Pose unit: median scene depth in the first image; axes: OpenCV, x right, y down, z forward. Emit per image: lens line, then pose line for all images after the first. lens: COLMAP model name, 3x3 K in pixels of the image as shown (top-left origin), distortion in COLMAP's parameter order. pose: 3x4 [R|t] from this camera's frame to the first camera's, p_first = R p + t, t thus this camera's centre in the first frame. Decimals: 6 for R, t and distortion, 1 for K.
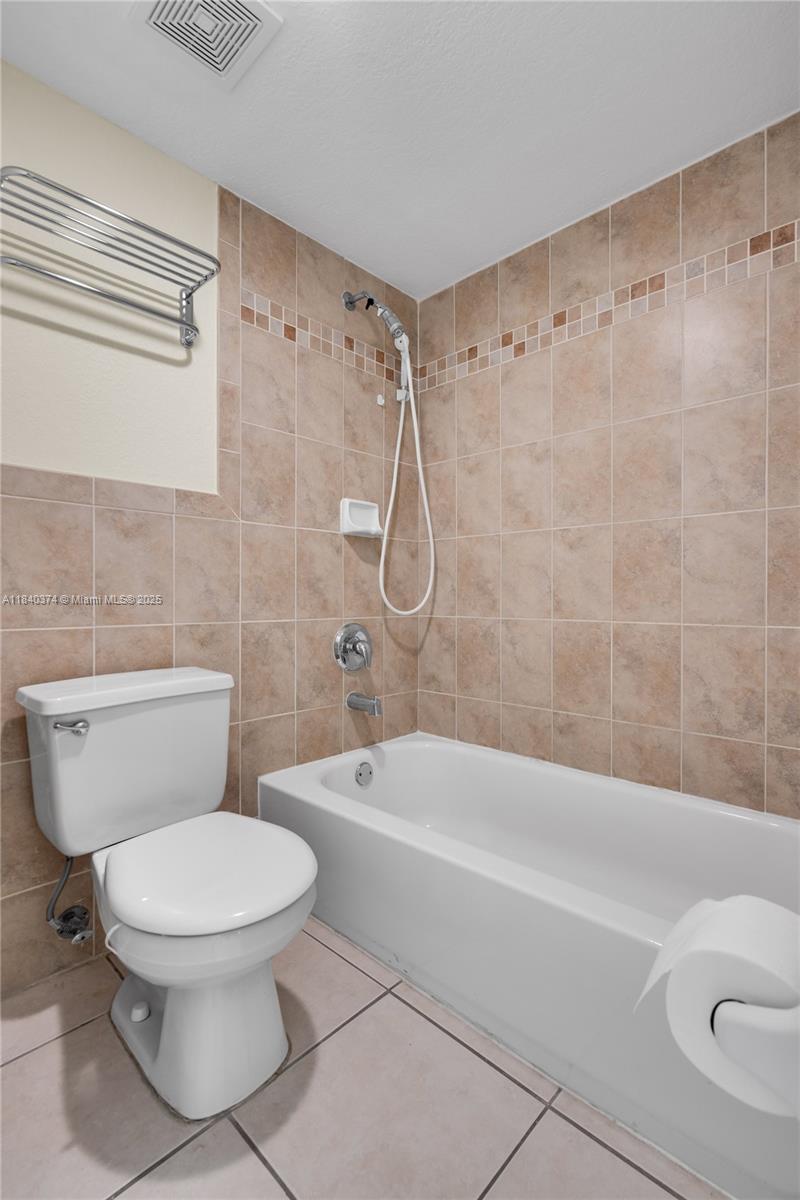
lens RADIAL K [[548.0, 0, 390.0], [0, 548.0, 595.0], [0, 0, 1]] dist [-0.005404, -0.000230]
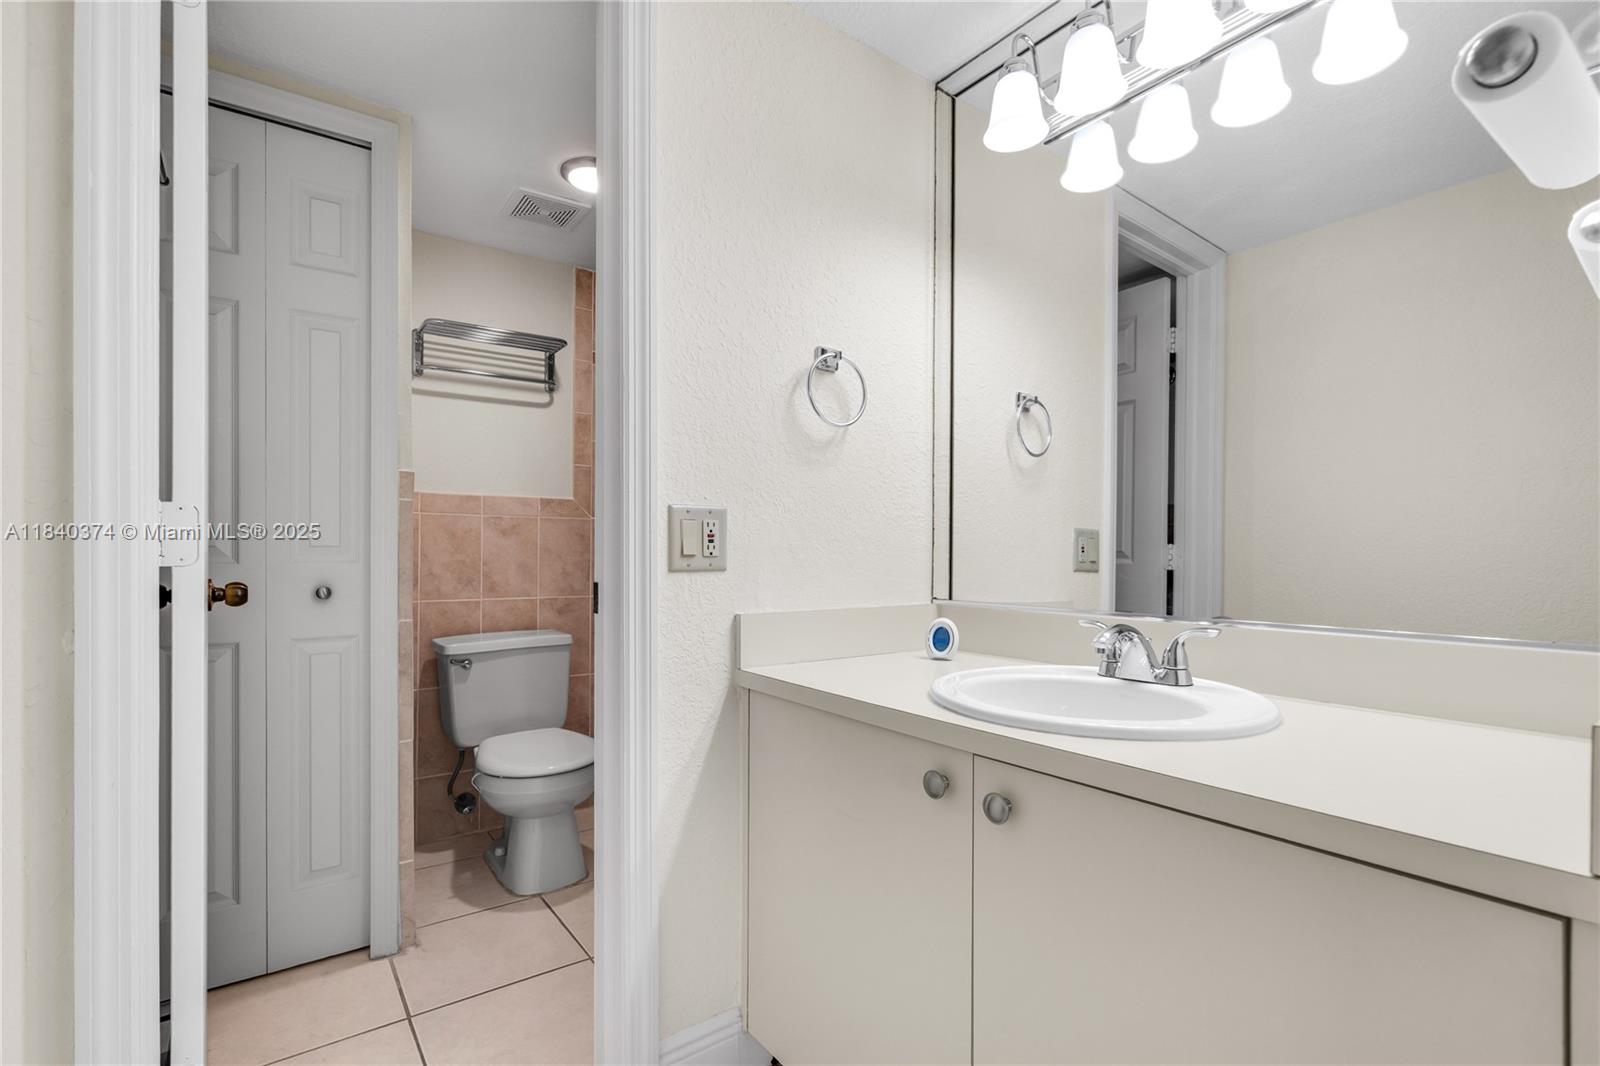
lens RADIAL K [[730.6, 0, 779.5], [0, 730.6, 537.2], [0, 0, 1]] dist [-0.005404, -0.000230]
pose [[0.985391, 0.002993, -0.170279, 0.574606], [-0.005699, 0.999865, -0.015408, -0.082356], [0.170210, 0.016153, 0.985275, -0.783689]]
